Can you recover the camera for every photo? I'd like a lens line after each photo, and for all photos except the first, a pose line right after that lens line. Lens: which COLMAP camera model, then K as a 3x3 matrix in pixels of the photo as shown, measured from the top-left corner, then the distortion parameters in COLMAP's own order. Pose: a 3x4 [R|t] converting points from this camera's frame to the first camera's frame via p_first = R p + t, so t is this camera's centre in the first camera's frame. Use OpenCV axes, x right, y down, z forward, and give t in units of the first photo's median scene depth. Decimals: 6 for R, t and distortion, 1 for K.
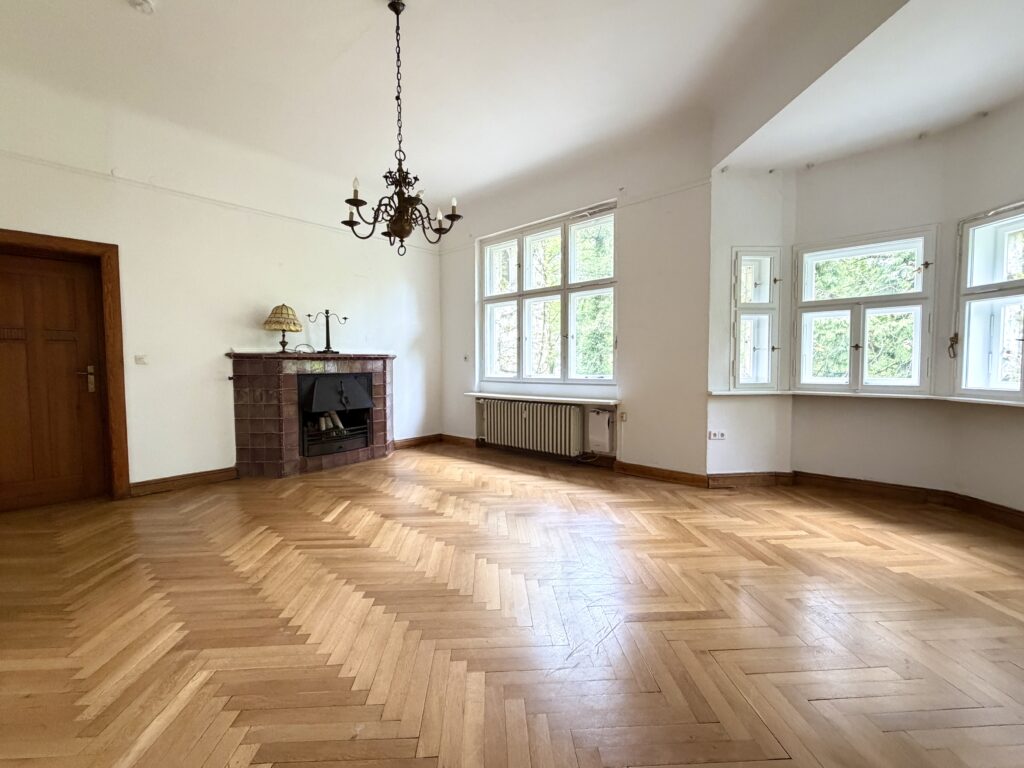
lens RADIAL K [[422.0, 0, 512.1], [0, 422.0, 381.8], [0, 0, 1]] dist [0.002740, -0.000320]
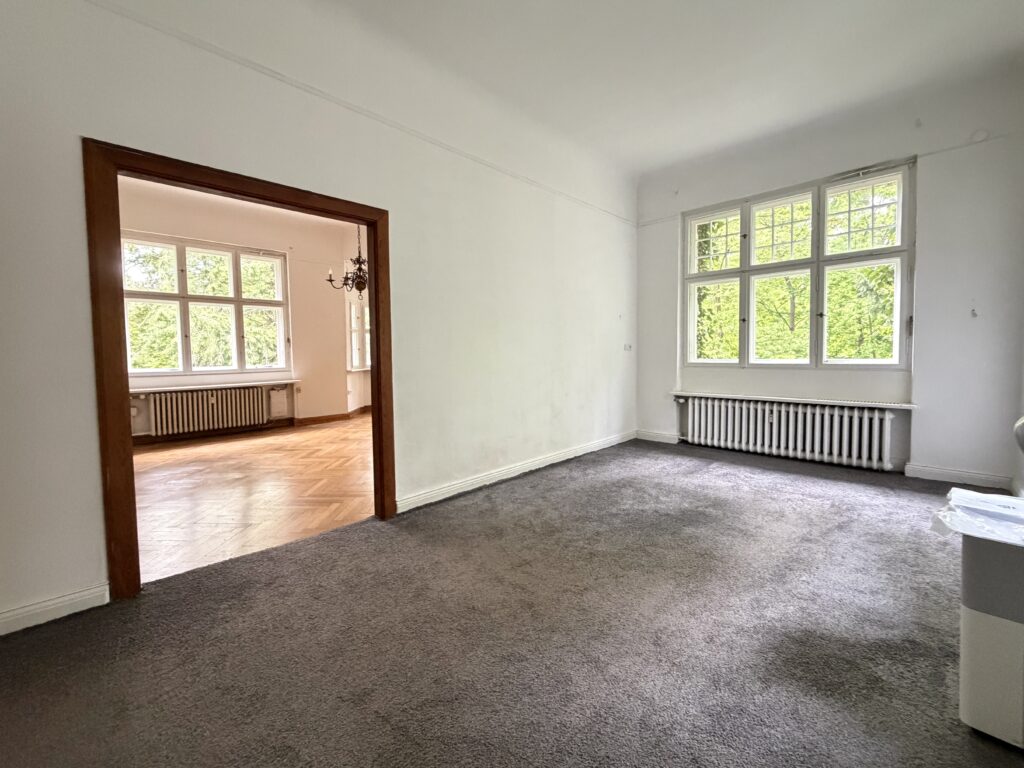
lens RADIAL K [[422.0, 0, 503.6], [0, 422.0, 376.2], [0, 0, 1]] dist [0.002740, -0.000320]
pose [[0.112178, -0.052222, 0.992315, -1.387666], [0.056653, 0.997330, 0.046081, 0.001011], [-0.992072, 0.051048, 0.114837, 0.041610]]
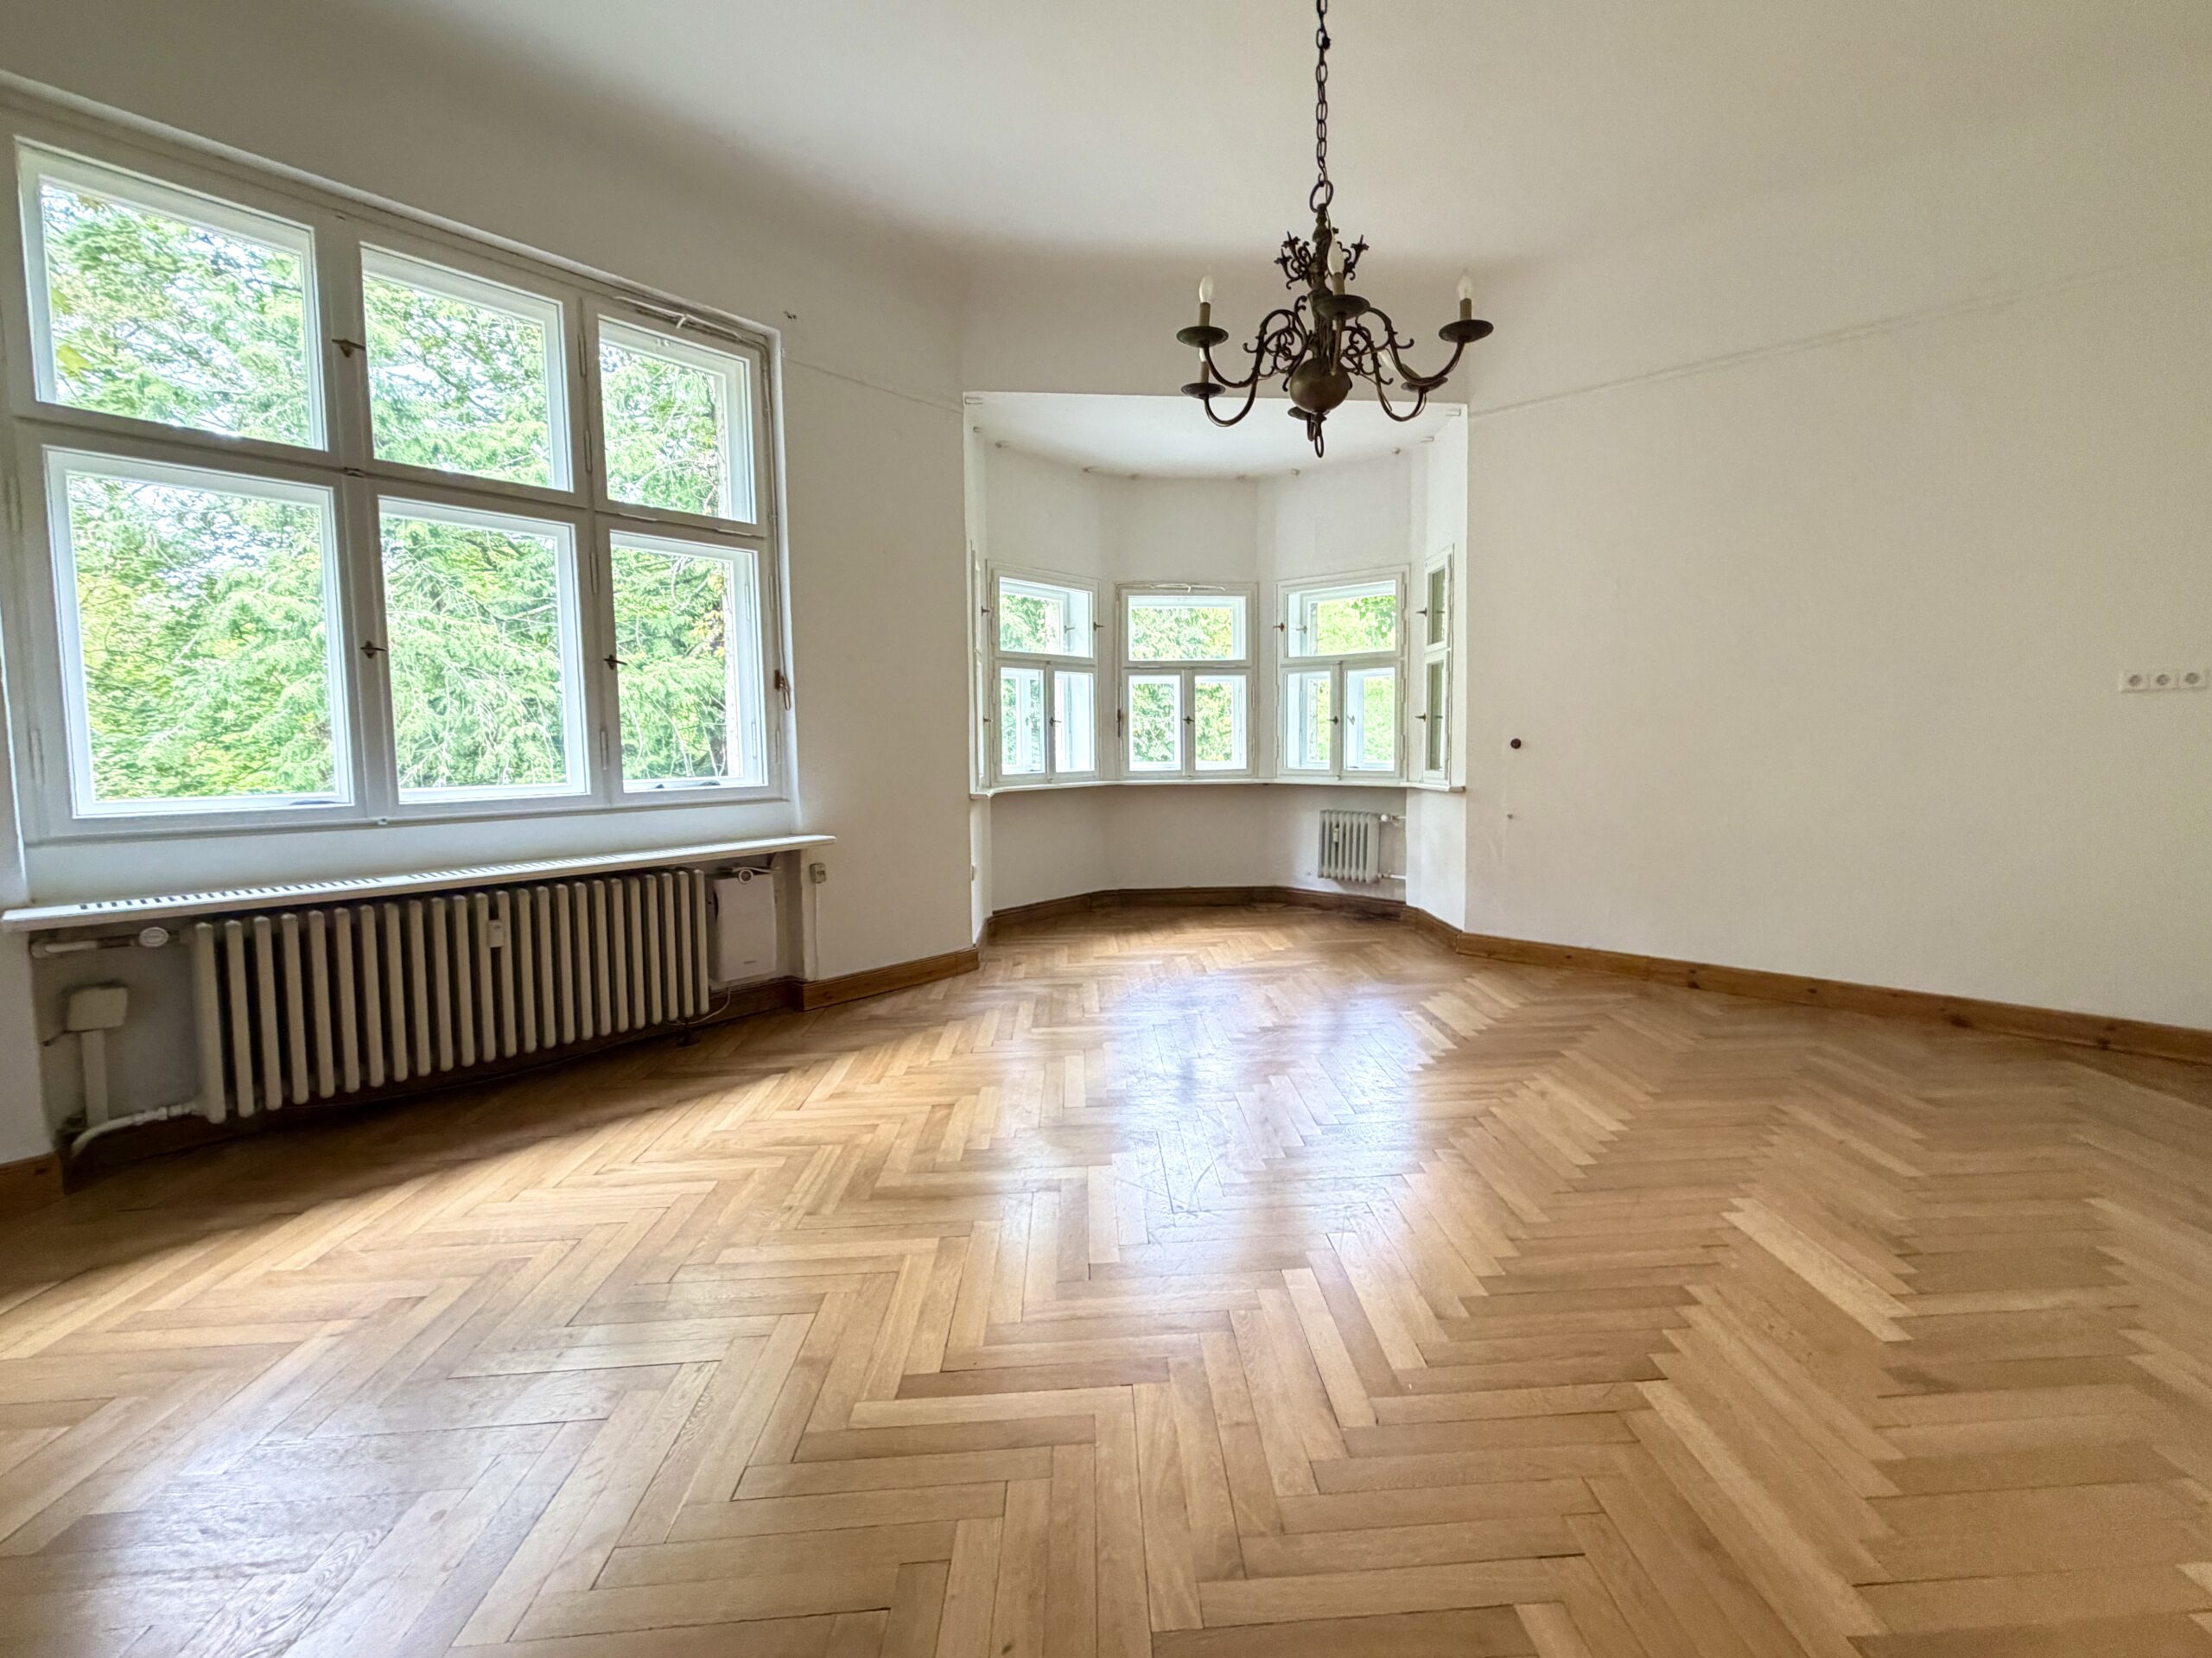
lens RADIAL K [[911.5, 0, 1121.2], [0, 911.5, 810.7], [0, 0, 1]] dist [0.002740, -0.000320]
pose [[0.029674, -0.070820, 0.997048, -0.701240], [0.054011, 0.996143, 0.069148, -0.027516], [-0.998099, 0.051800, 0.033385, 0.740628]]
